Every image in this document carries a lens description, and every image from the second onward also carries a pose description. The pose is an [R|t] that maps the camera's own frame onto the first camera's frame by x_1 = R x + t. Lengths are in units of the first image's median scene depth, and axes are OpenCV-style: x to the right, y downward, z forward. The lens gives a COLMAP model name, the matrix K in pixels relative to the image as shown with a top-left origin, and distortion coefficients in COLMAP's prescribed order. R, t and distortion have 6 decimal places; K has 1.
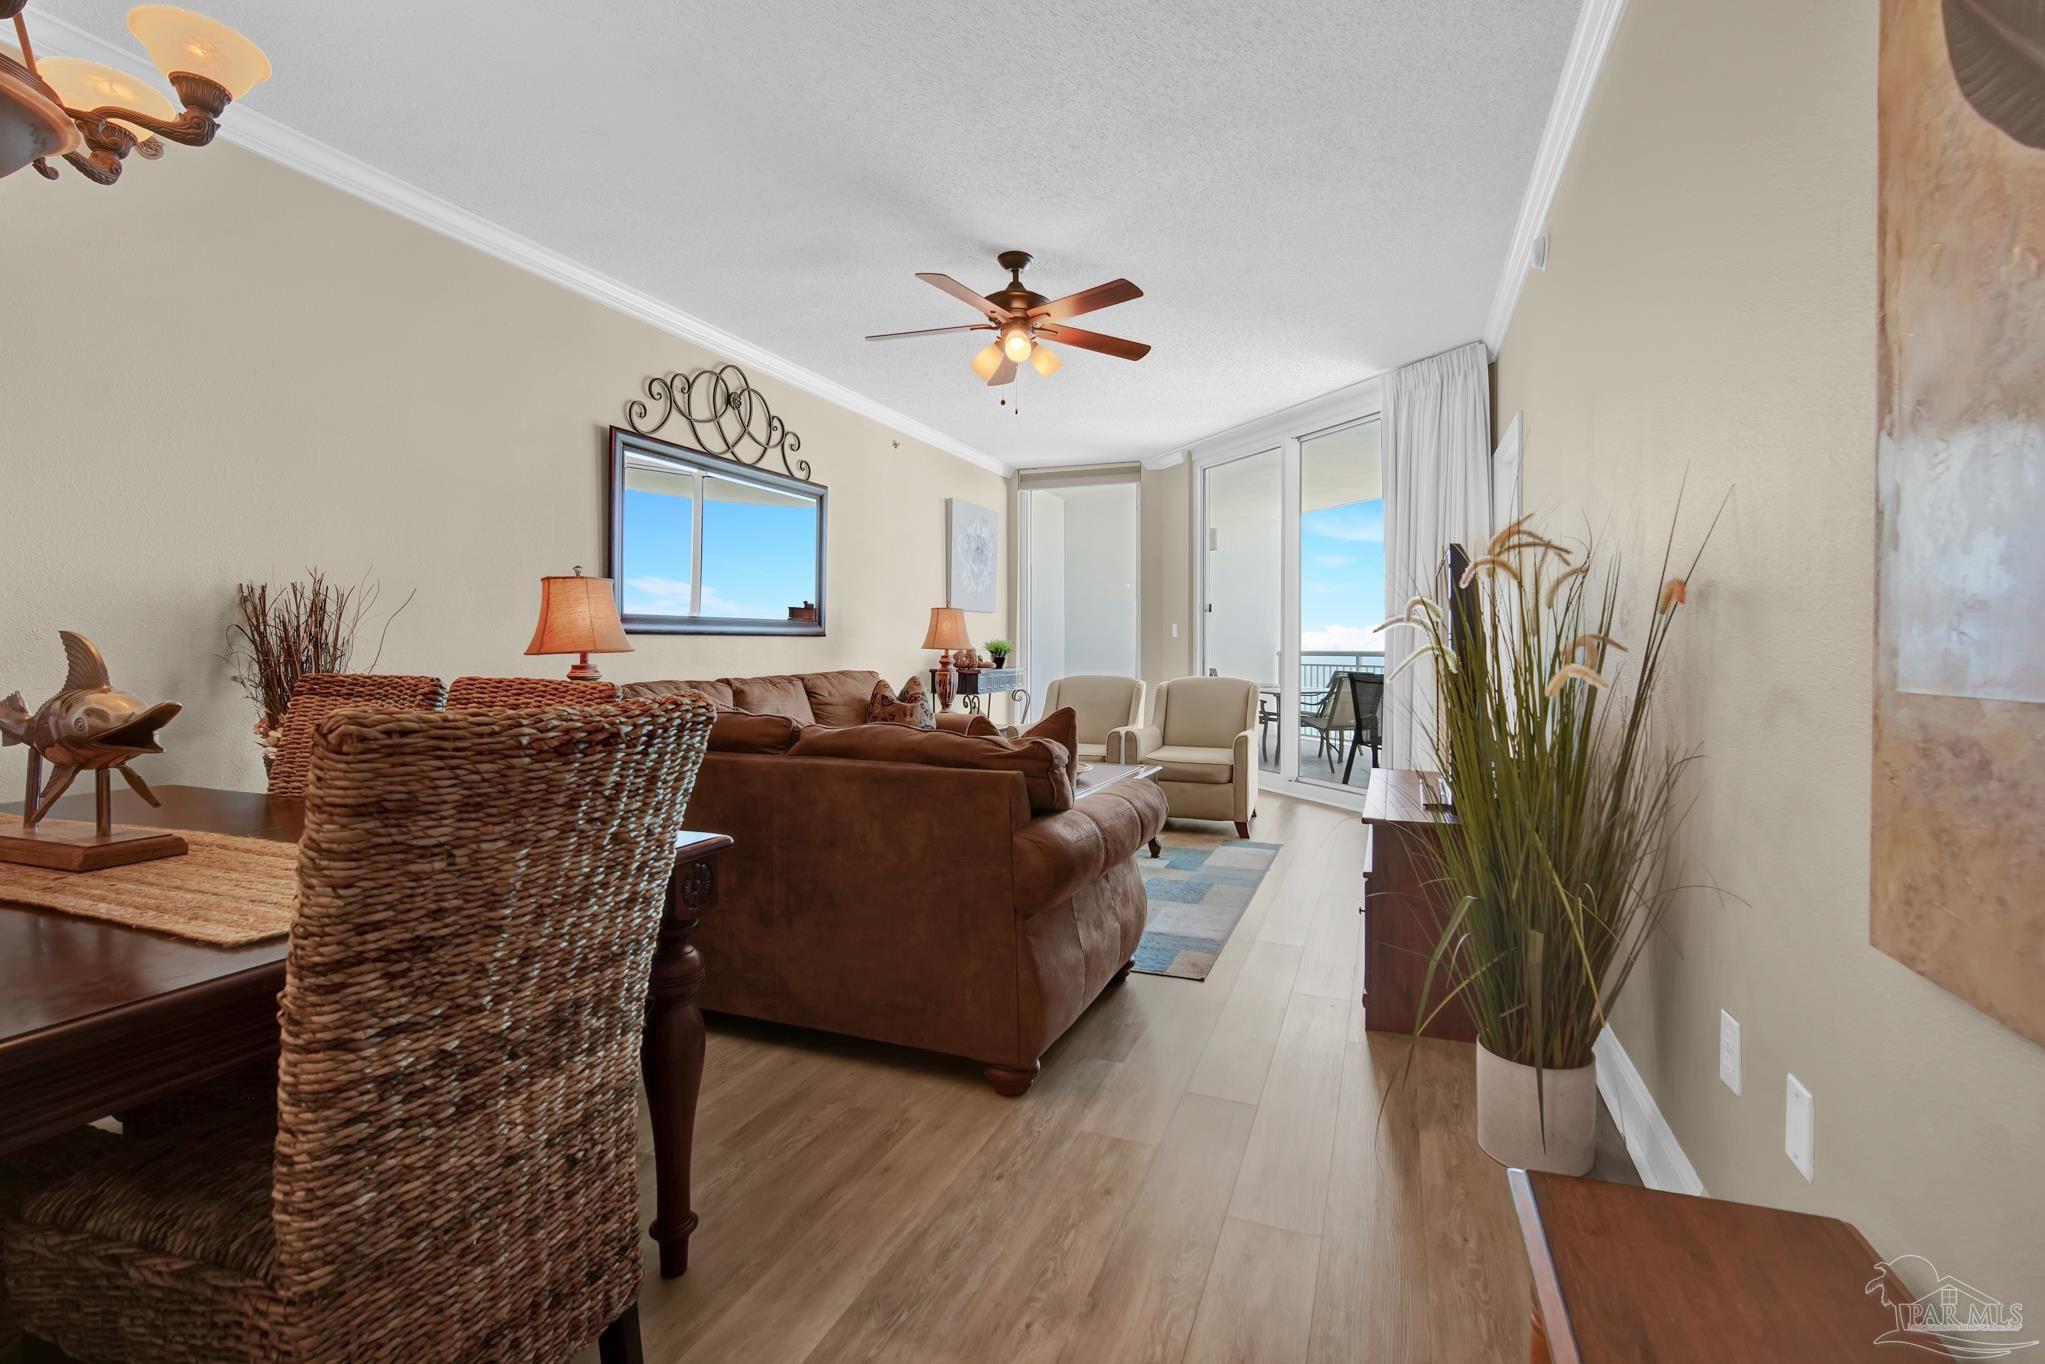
lens RADIAL K [[838.8, 0, 1022.6], [0, 838.8, 639.0], [0, 0, 1]] dist [0.001366, 0.000659]
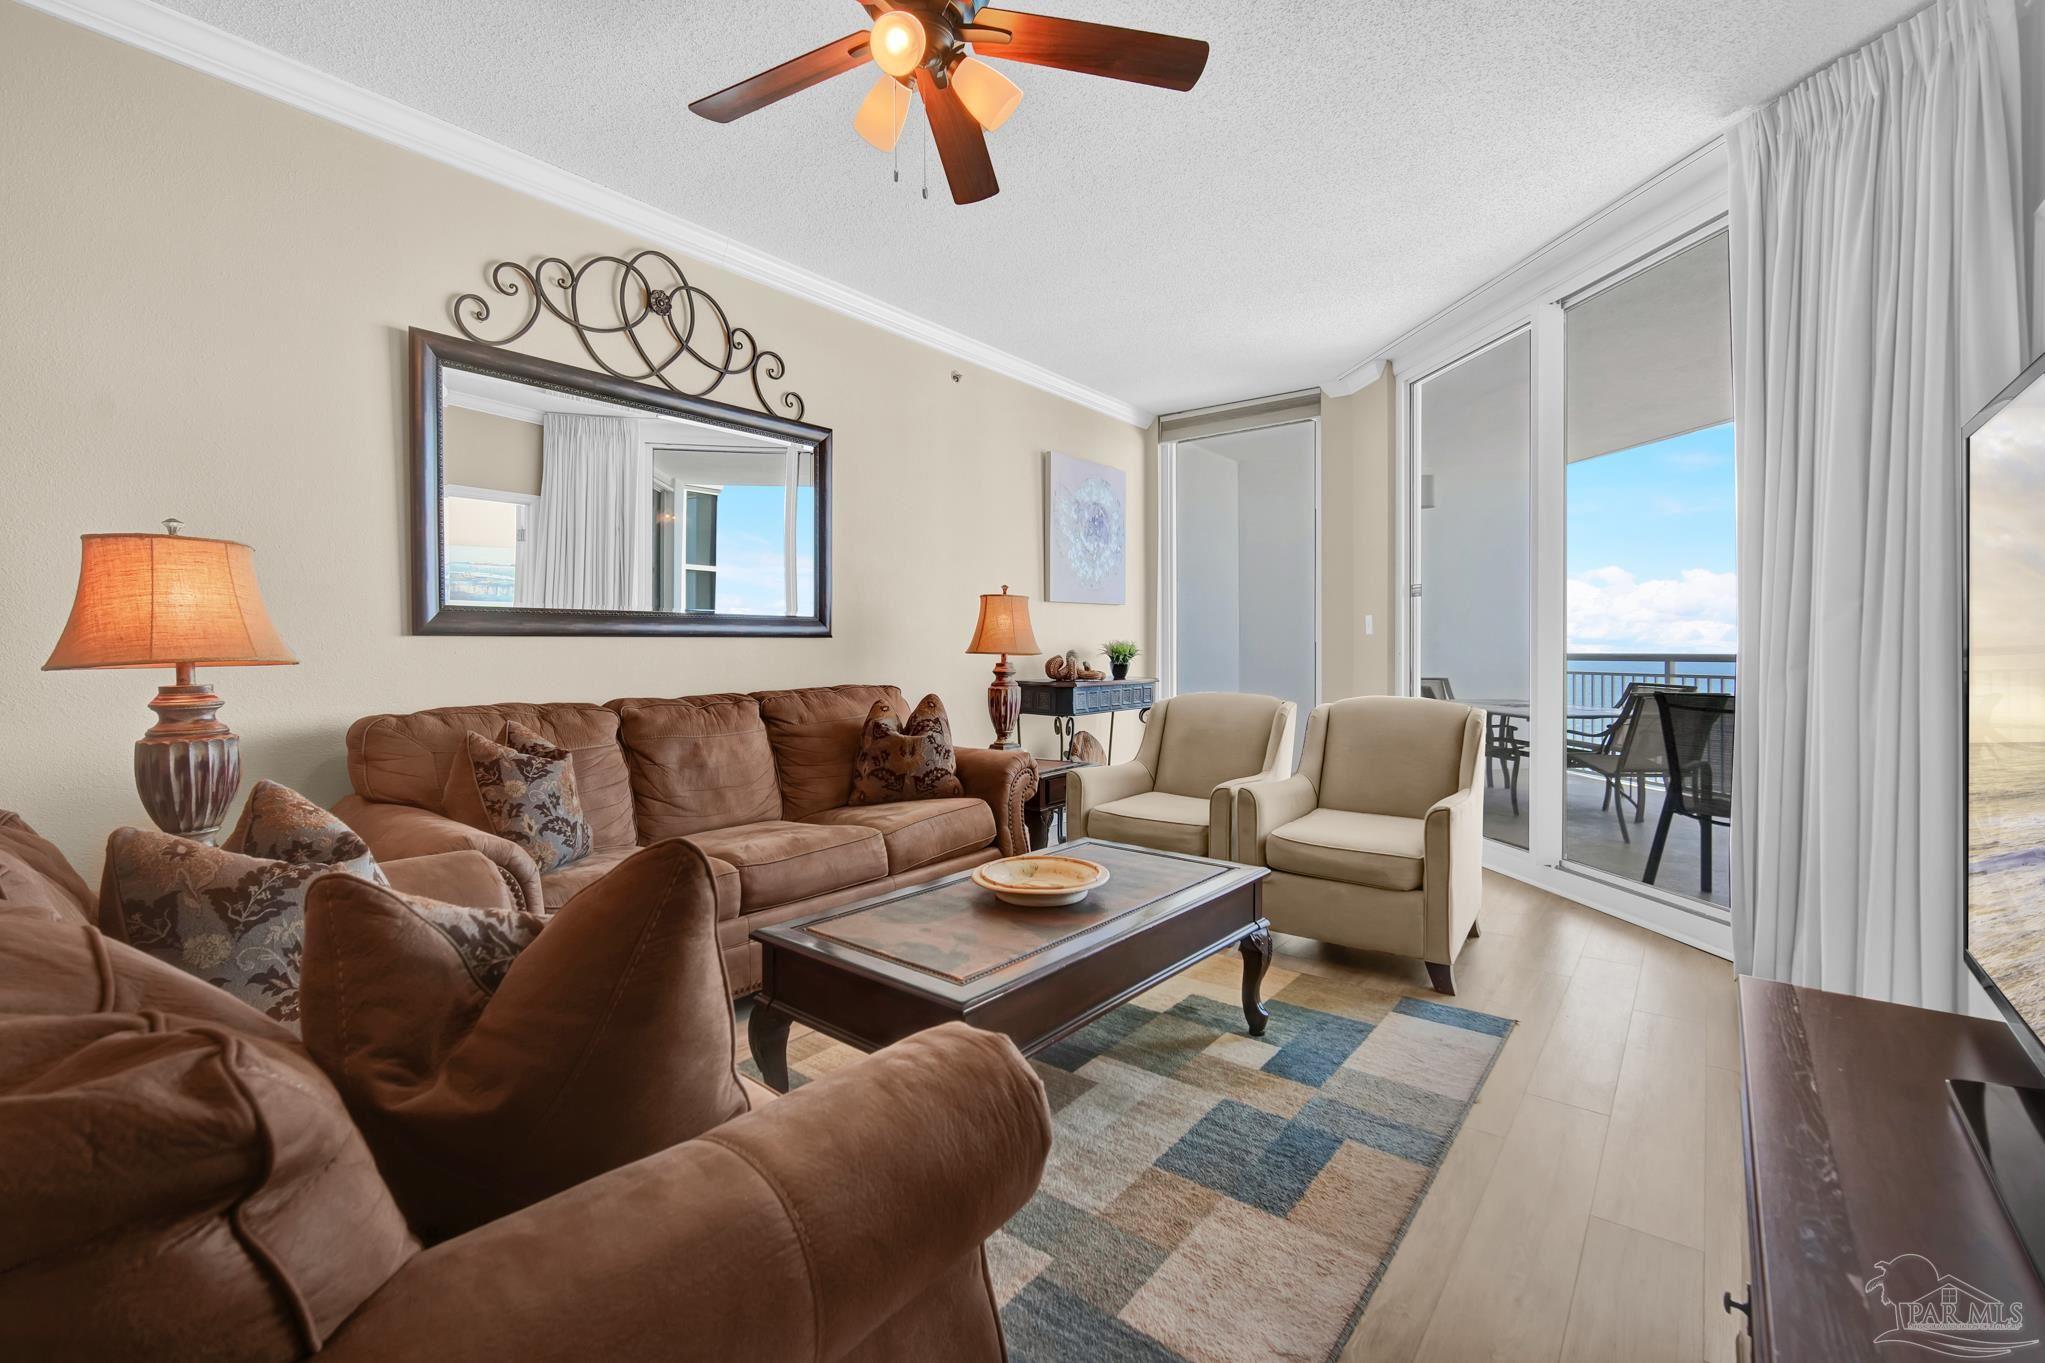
lens RADIAL K [[863.0, 0, 1039.1], [0, 863.0, 656.0], [0, 0, 1]] dist [-0.012422, 0.003766]
pose [[0.969630, -0.003113, -0.244557, 0.131046], [0.007154, 0.999852, 0.015638, 0.002803], [0.244472, -0.016913, 0.969509, 0.350710]]
